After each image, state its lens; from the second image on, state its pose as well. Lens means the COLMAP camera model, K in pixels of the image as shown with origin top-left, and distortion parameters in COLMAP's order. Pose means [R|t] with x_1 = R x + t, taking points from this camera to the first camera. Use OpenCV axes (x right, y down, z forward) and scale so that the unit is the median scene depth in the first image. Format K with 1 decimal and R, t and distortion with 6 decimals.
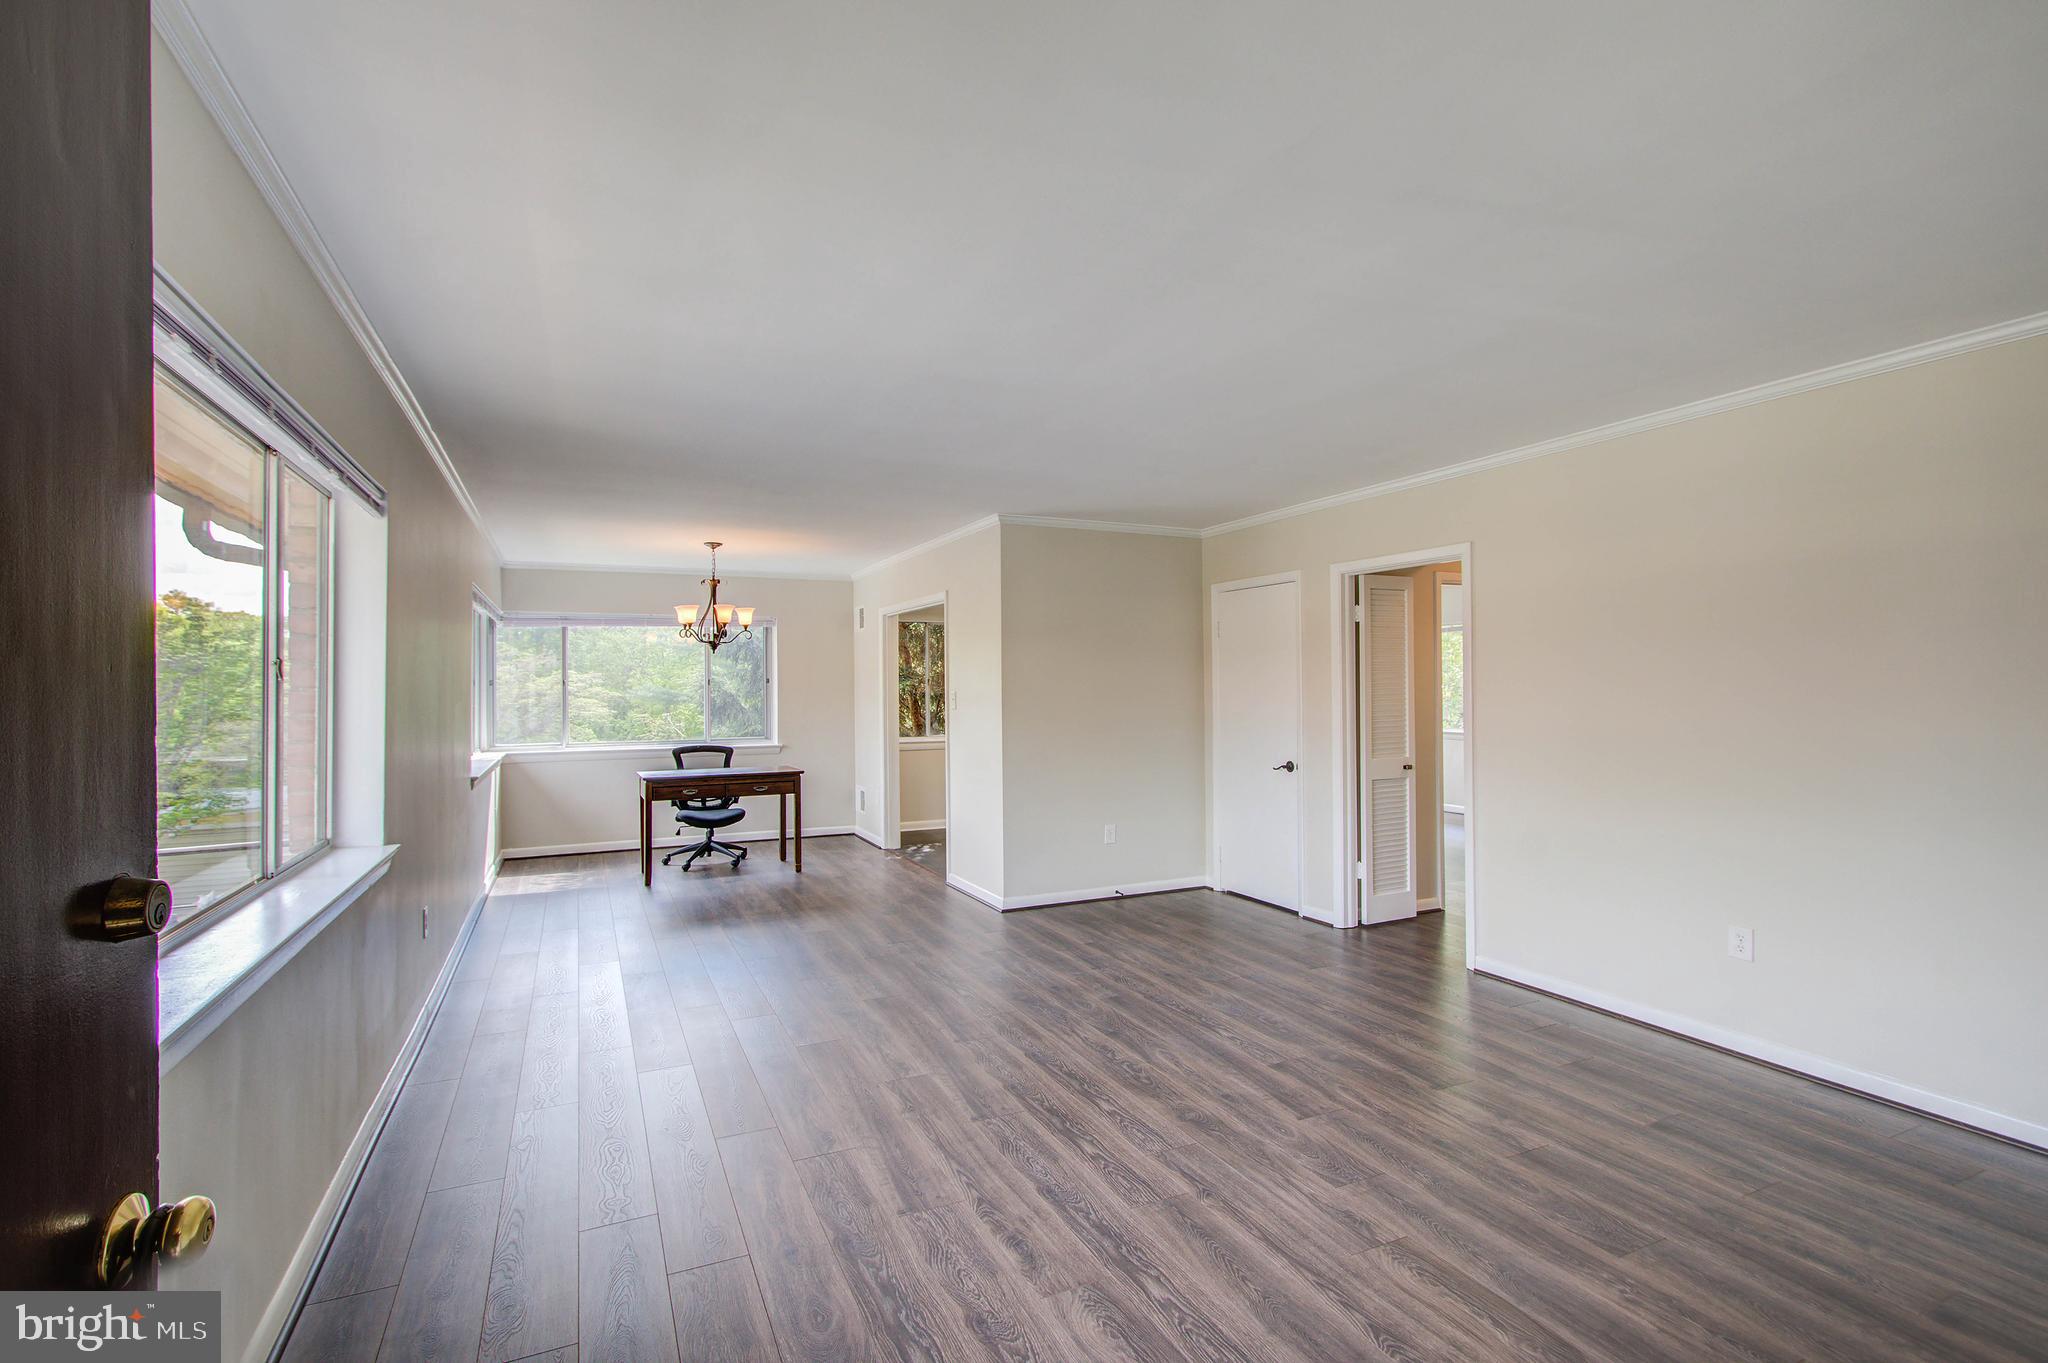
lens RADIAL K [[939.3, 0, 1008.9], [0, 939.3, 681.8], [0, 0, 1]] dist [0.003518, 0.000802]
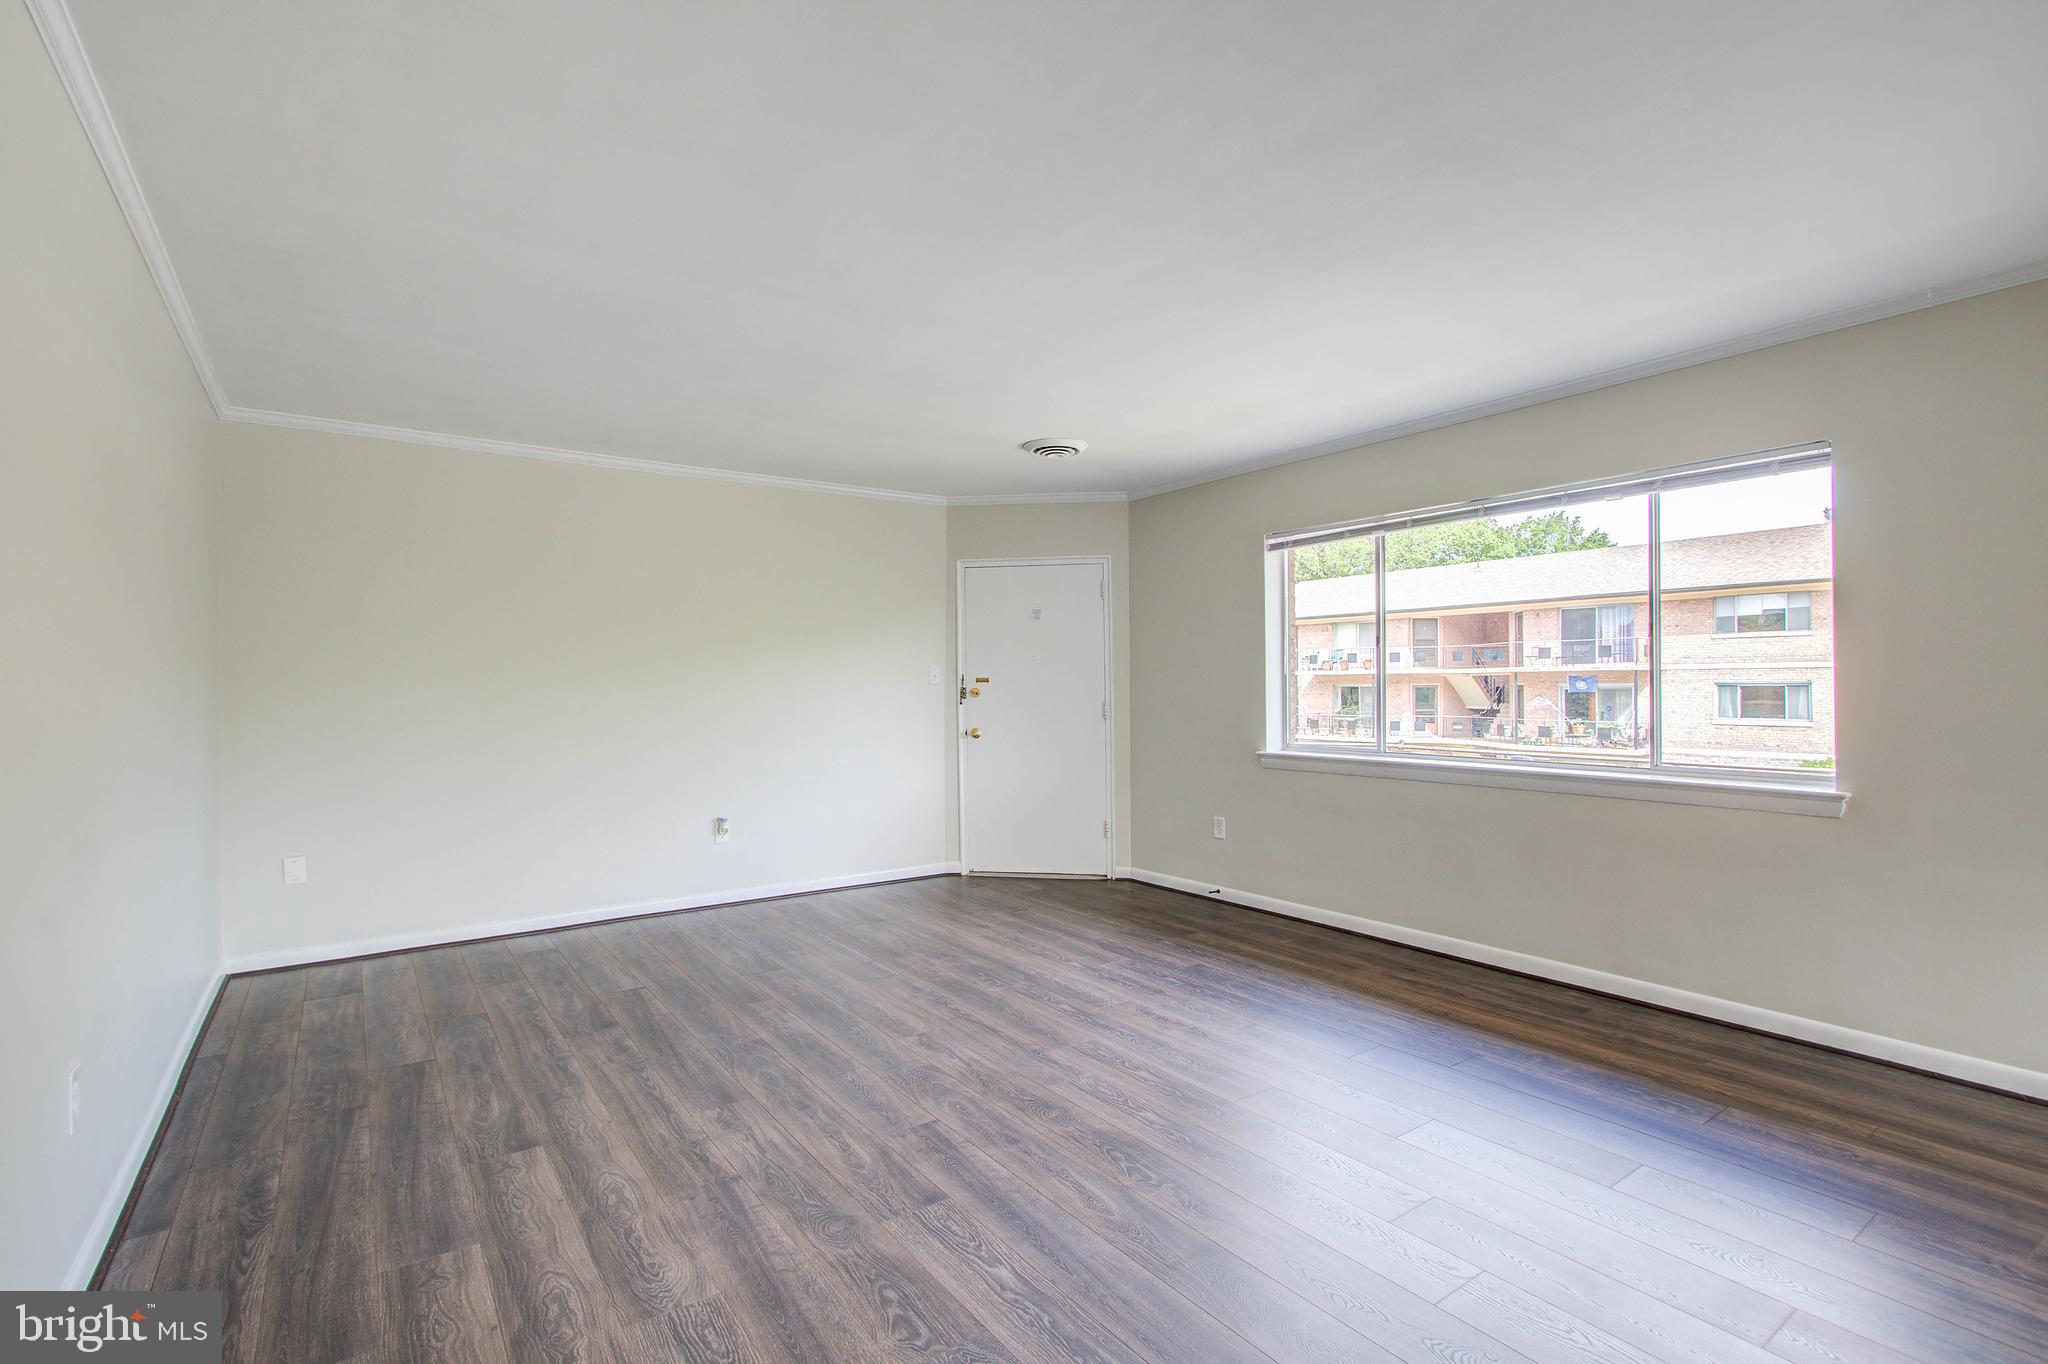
lens RADIAL K [[939.3, 0, 1001.9], [0, 939.3, 686.9], [0, 0, 1]] dist [0.003518, 0.000802]
pose [[-0.984243, 0.014073, -0.176262, 0.349317], [0.014899, 0.999883, -0.003364, 0.049712], [0.176194, -0.005937, -0.984338, 1.658056]]
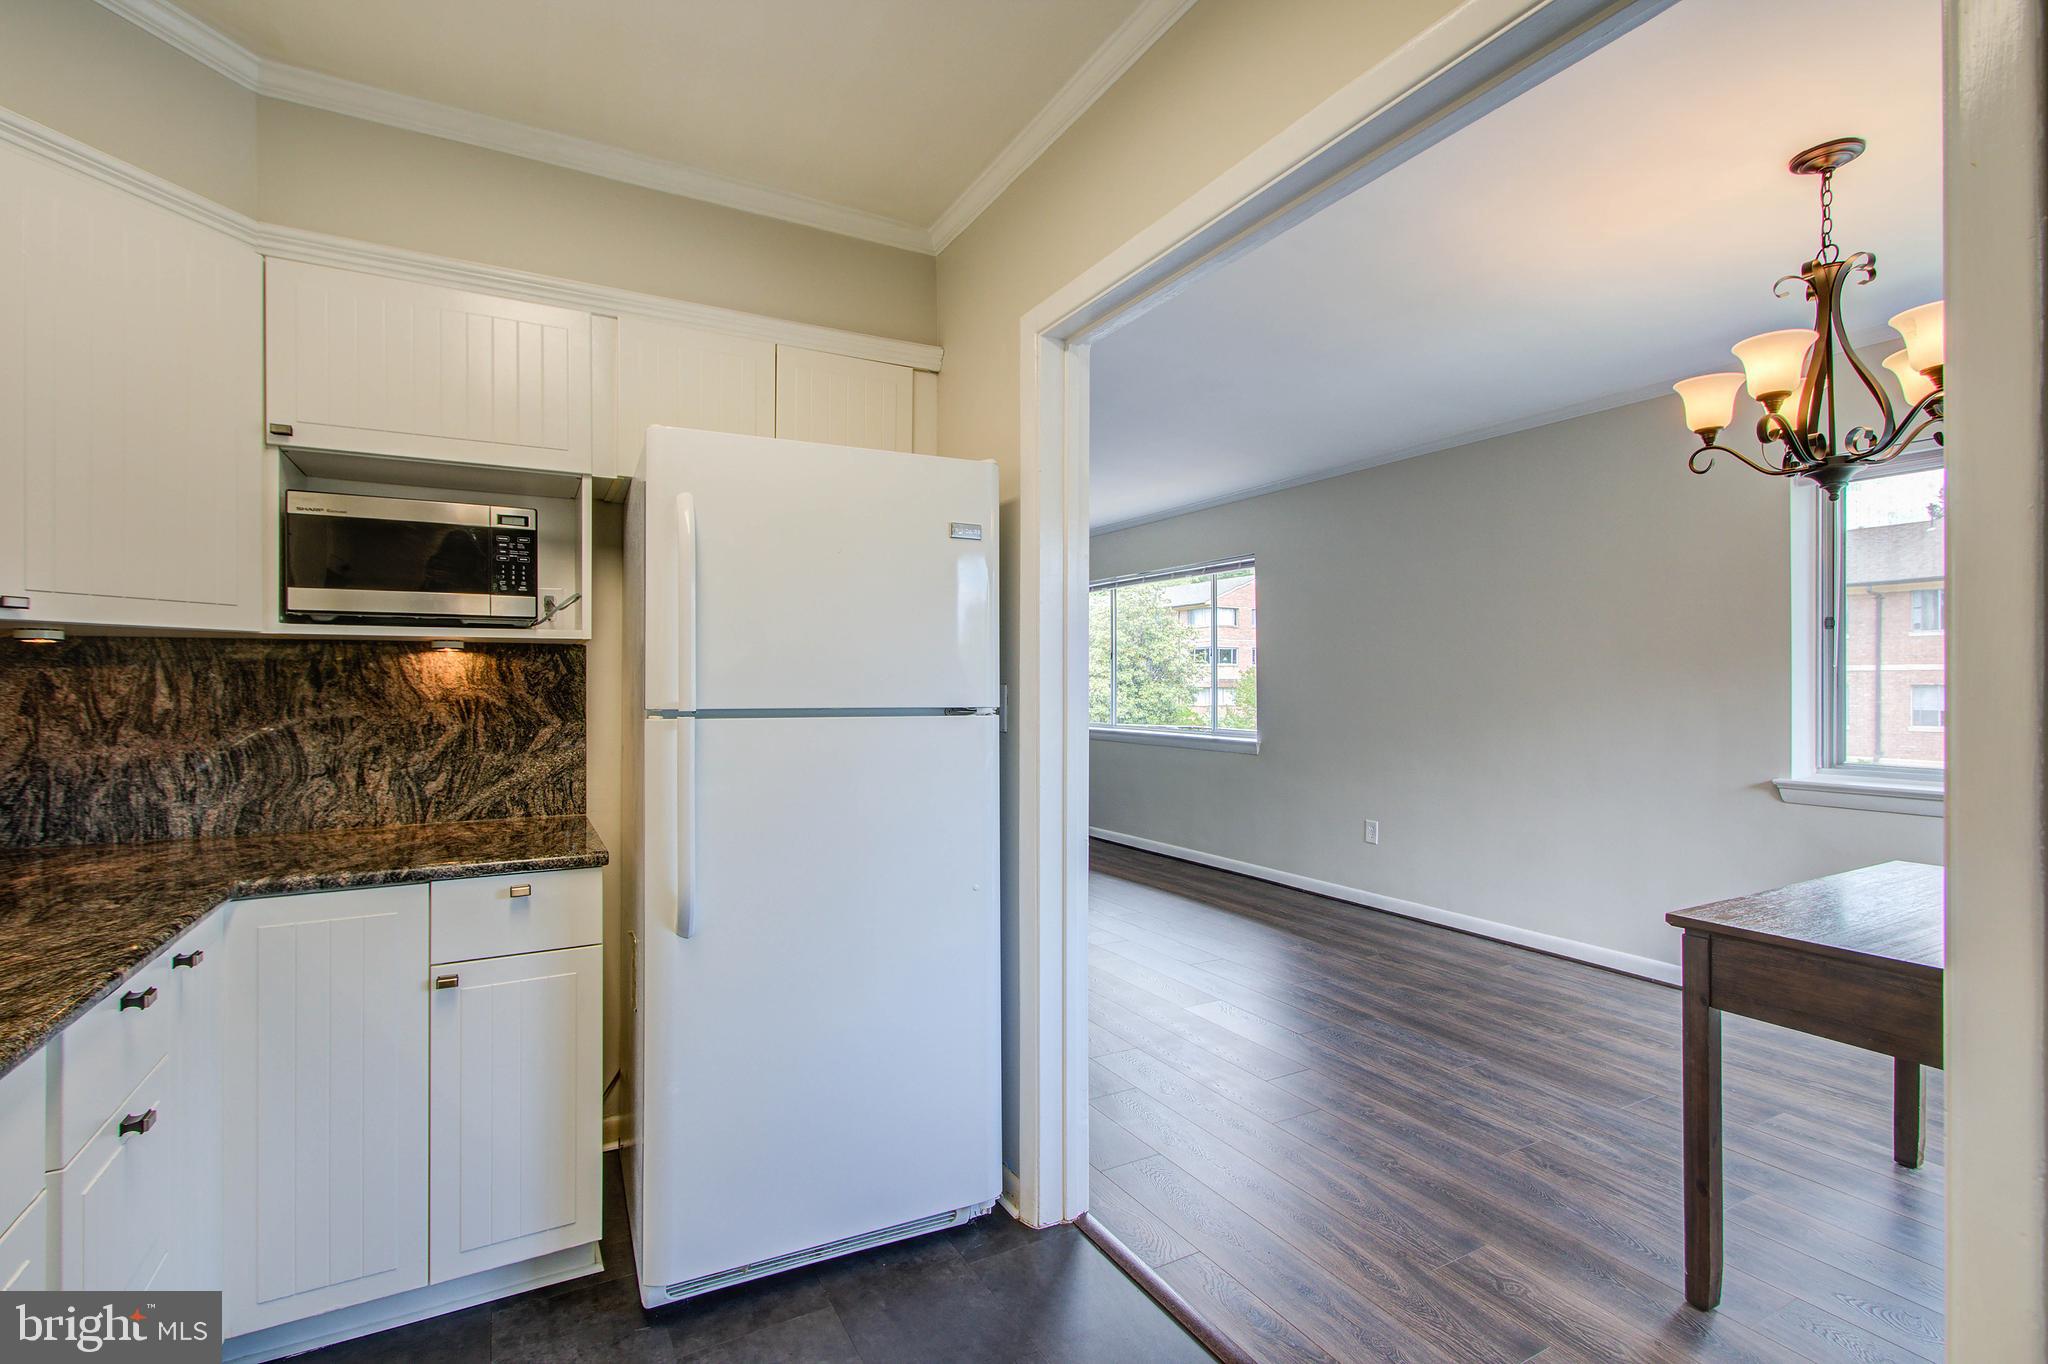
lens RADIAL K [[939.3, 0, 1012.5], [0, 939.3, 686.2], [0, 0, 1]] dist [0.003518, 0.000802]
pose [[-0.997418, 0.007983, -0.071365, -0.035880], [0.008200, 0.999963, -0.002746, 0.061058], [0.071340, -0.003324, -0.997446, 2.583495]]
